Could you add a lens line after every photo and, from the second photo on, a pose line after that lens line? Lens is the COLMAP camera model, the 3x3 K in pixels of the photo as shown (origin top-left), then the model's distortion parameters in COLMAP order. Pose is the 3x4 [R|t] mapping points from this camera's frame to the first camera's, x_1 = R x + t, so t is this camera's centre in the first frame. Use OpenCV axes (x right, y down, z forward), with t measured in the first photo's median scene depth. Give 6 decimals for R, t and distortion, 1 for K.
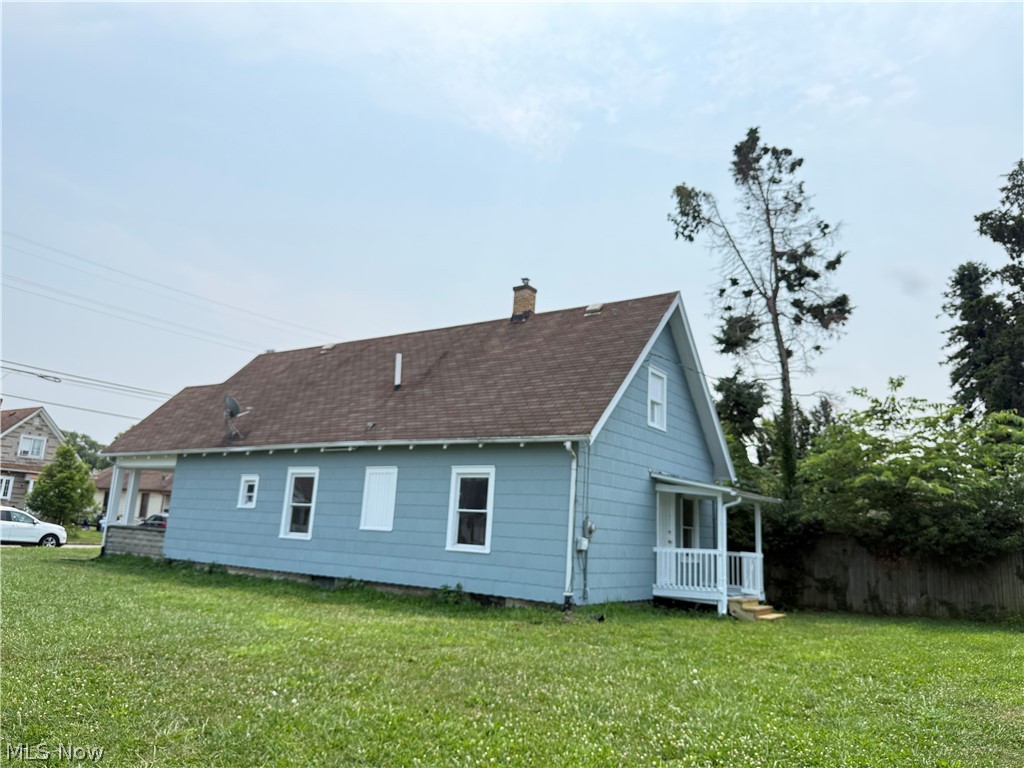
lens RADIAL K [[722.6, 0, 510.8], [0, 722.6, 385.2], [0, 0, 1]] dist [0.033609, -0.045775]
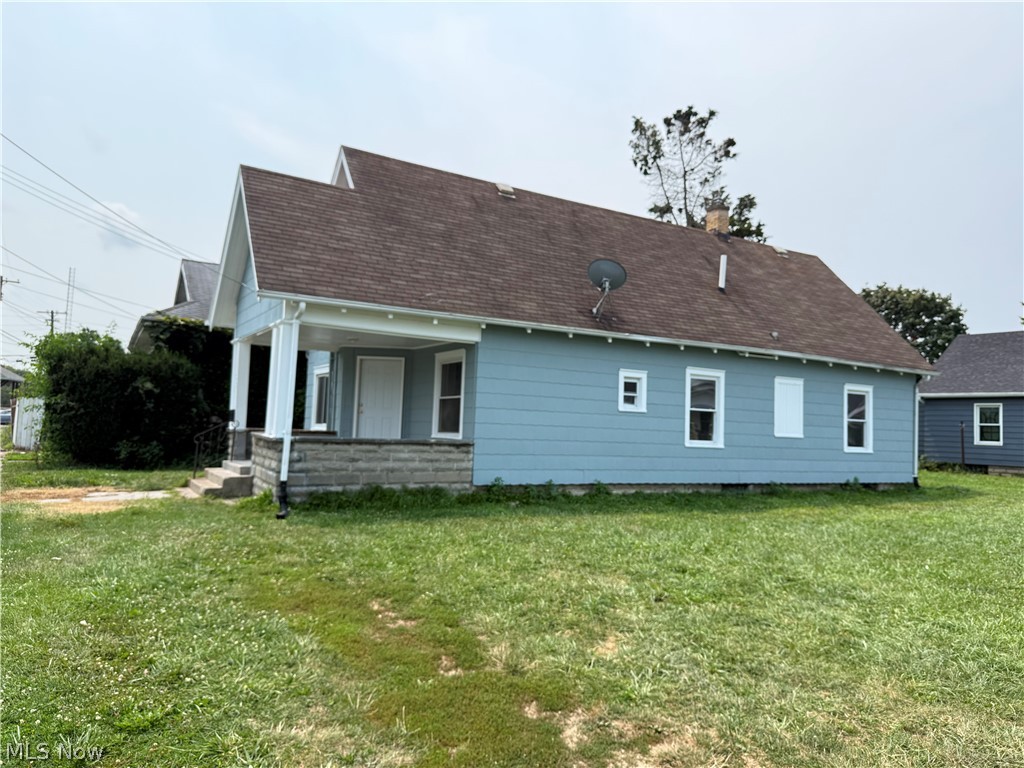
lens RADIAL K [[722.6, 0, 509.4], [0, 722.6, 373.0], [0, 0, 1]] dist [0.033609, -0.045775]
pose [[0.423520, 0.023246, 0.905589, -1.199161], [-0.202571, 0.976787, 0.069663, 0.105386], [-0.882947, -0.212949, 0.418397, 0.842062]]
